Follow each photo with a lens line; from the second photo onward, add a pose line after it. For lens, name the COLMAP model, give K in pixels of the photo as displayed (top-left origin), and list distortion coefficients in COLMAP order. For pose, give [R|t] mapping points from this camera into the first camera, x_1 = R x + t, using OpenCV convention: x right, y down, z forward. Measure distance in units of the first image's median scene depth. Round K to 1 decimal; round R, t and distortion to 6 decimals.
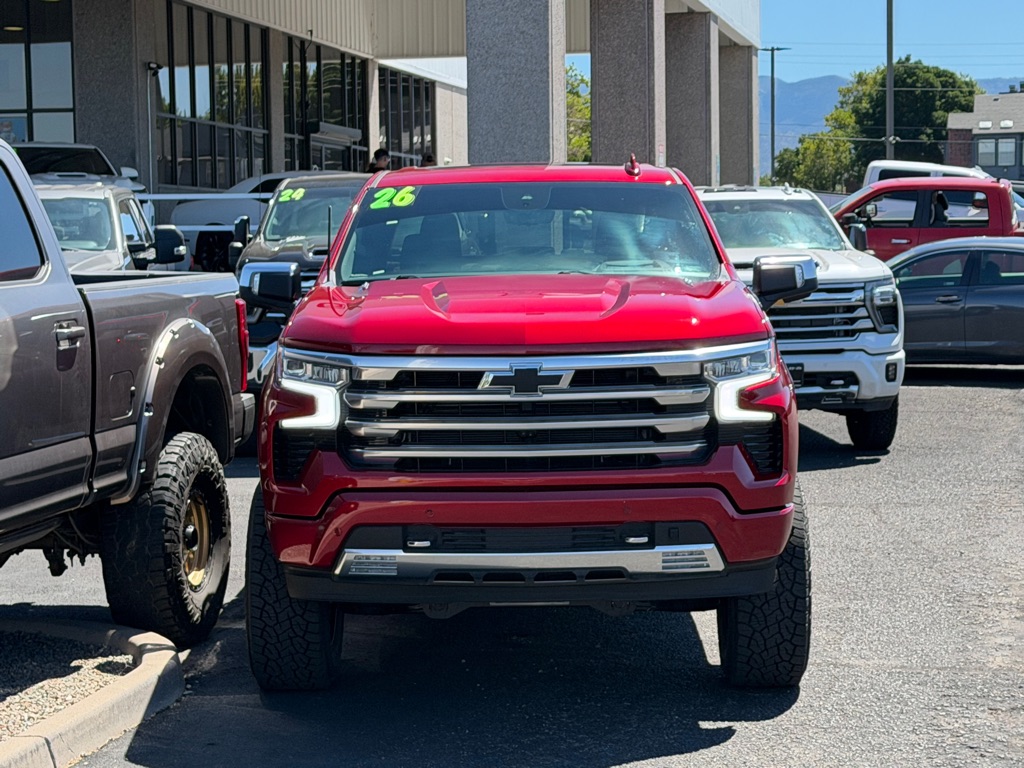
lens RADIAL K [[2286.0, 0, 526.6], [0, 2286.0, 402.1], [0, 0, 1]] dist [0.159352, 0.000000]
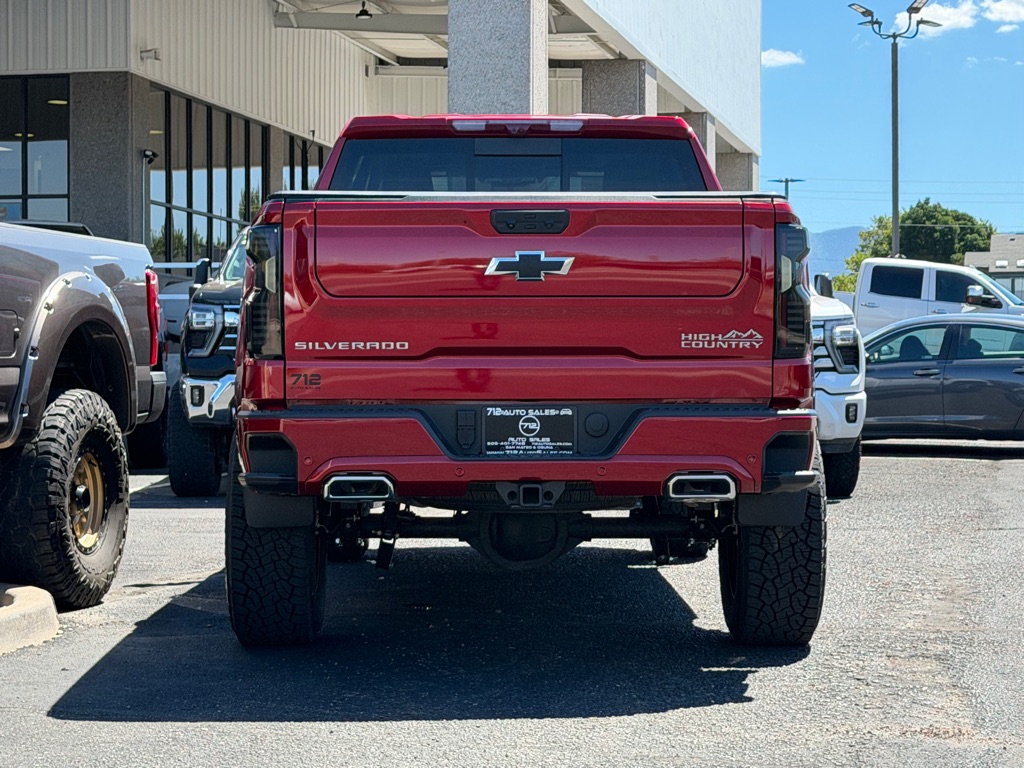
lens RADIAL K [[2286.0, 0, 532.3], [0, 2286.0, 366.0], [0, 0, 1]] dist [0.159352, 0.000000]
pose [[0.999871, 0.013227, -0.009077, 0.051519], [-0.013904, 0.996773, -0.079057, 0.077779], [0.008002, 0.079173, 0.996829, 0.030725]]
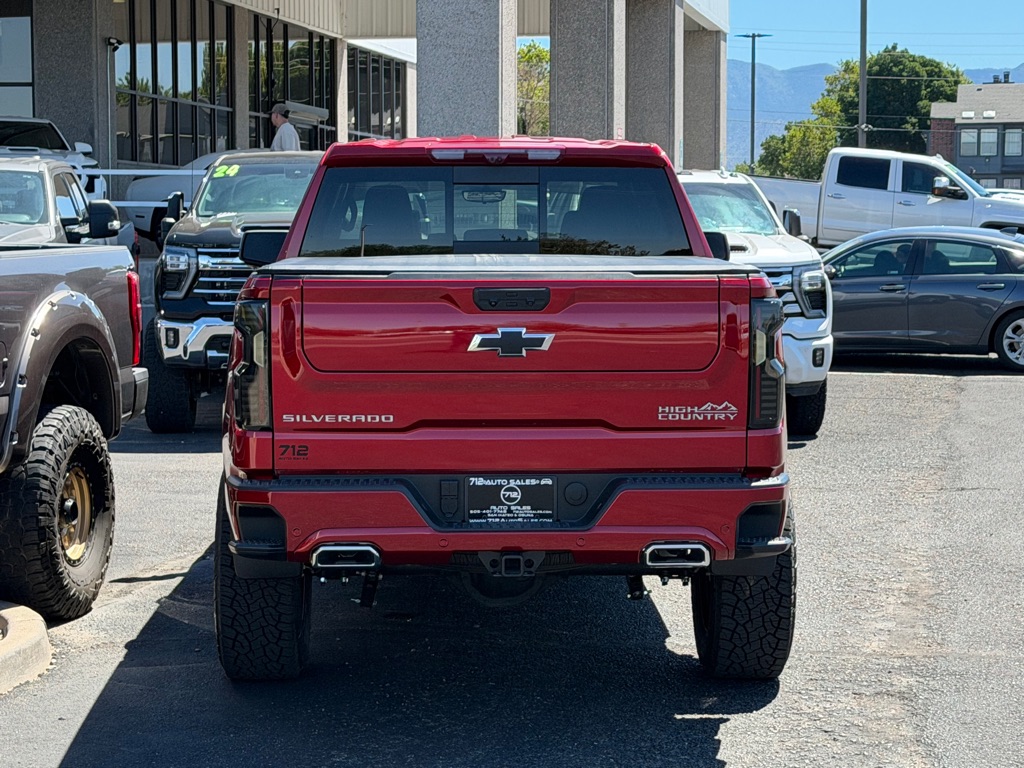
lens RADIAL K [[2286.0, 0, 517.3], [0, 2286.0, 387.8], [0, 0, 1]] dist [0.159352, 0.000000]
pose [[0.999896, 0.014328, 0.001469, 0.044636], [-0.014329, 0.999897, 0.000833, 0.002045], [-0.001457, -0.000854, 0.999999, 0.006108]]
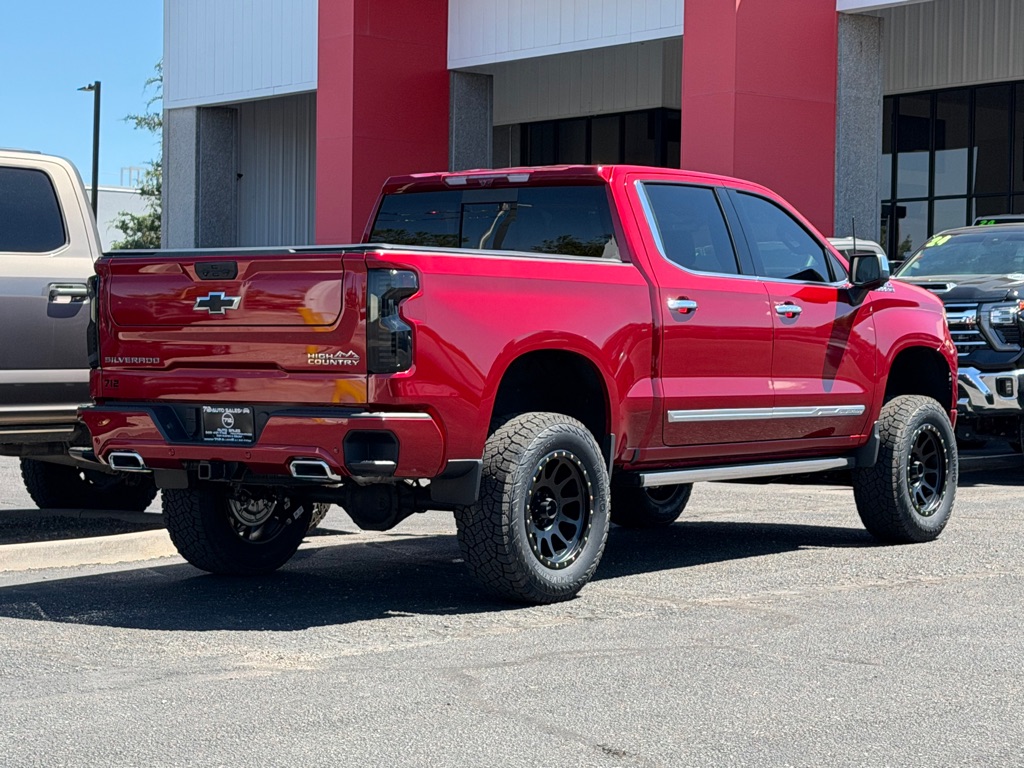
lens RADIAL K [[2286.0, 0, 508.2], [0, 2286.0, 383.0], [0, 0, 1]] dist [0.159352, 0.000000]
pose [[0.787205, 0.029447, -0.615988, 0.763255], [-0.063810, 0.997387, -0.033868, 0.048442], [0.613382, 0.065967, 0.787027, 0.050655]]
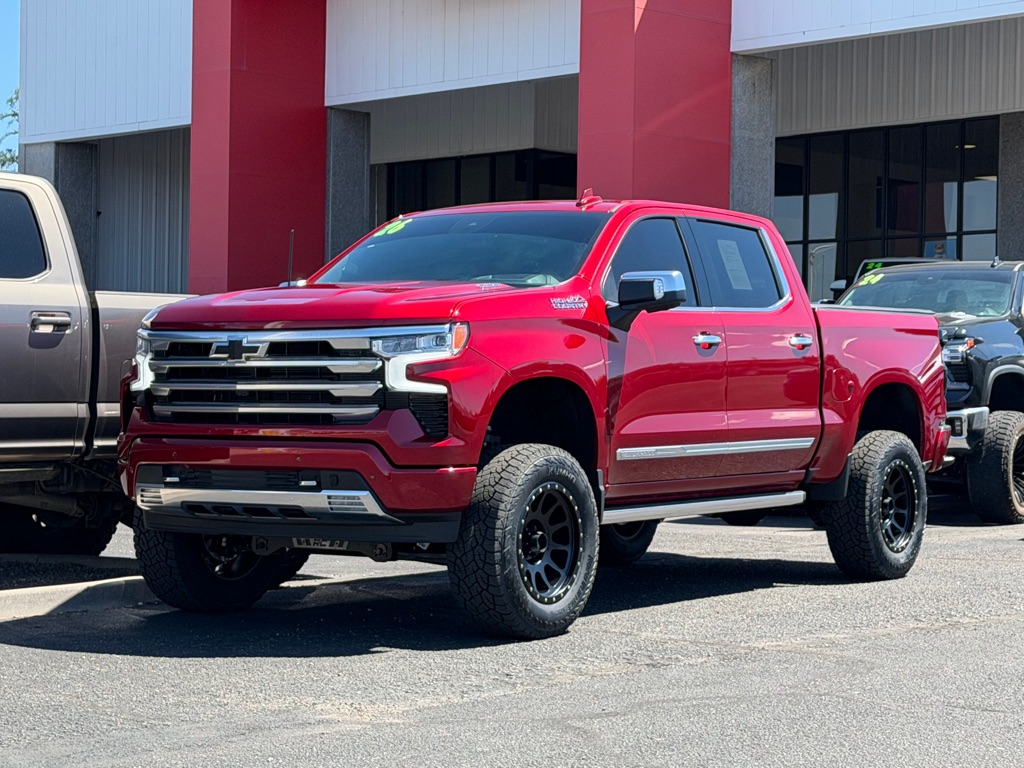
lens RADIAL K [[2286.0, 0, 516.2], [0, 2286.0, 375.9], [0, 0, 1]] dist [0.159352, 0.000000]
pose [[0.836794, 0.016939, -0.547255, 0.647534], [-0.060994, 0.996184, -0.062431, 0.058586], [0.544109, 0.085621, 0.834634, 0.037543]]
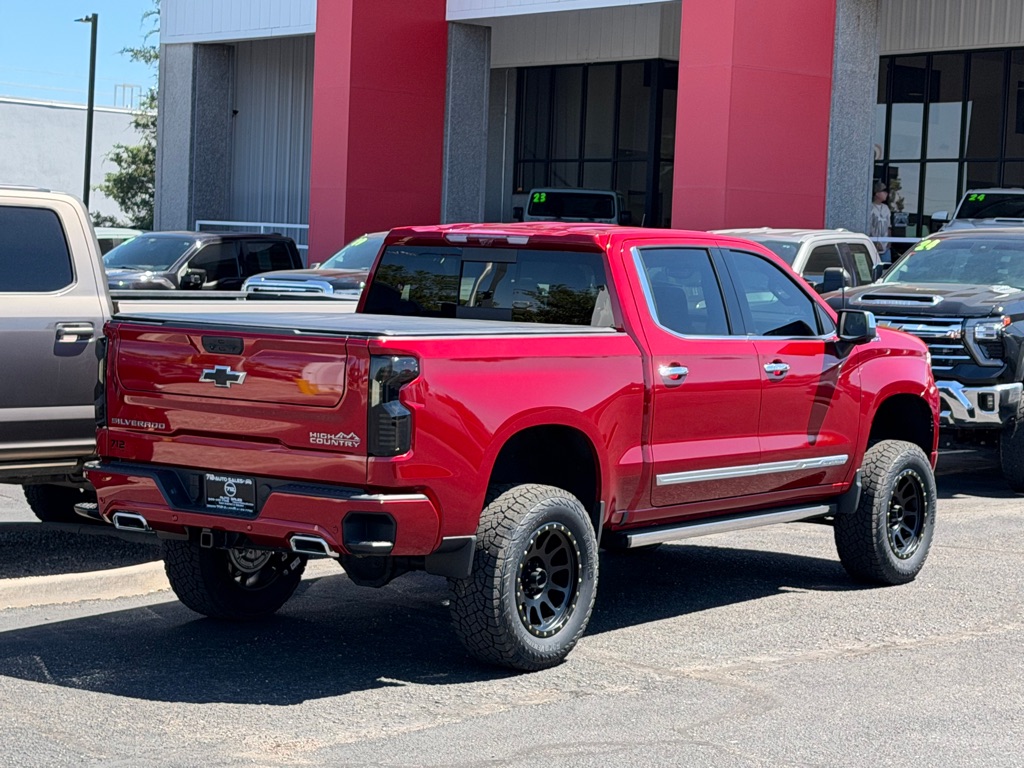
lens RADIAL K [[2286.0, 0, 513.3], [0, 2286.0, 381.0], [0, 0, 1]] dist [0.159352, 0.000000]
pose [[0.790665, 0.076977, -0.607390, 0.775237], [-0.091038, 0.995818, 0.007697, -0.030234], [0.605442, 0.049210, 0.794367, 0.018594]]
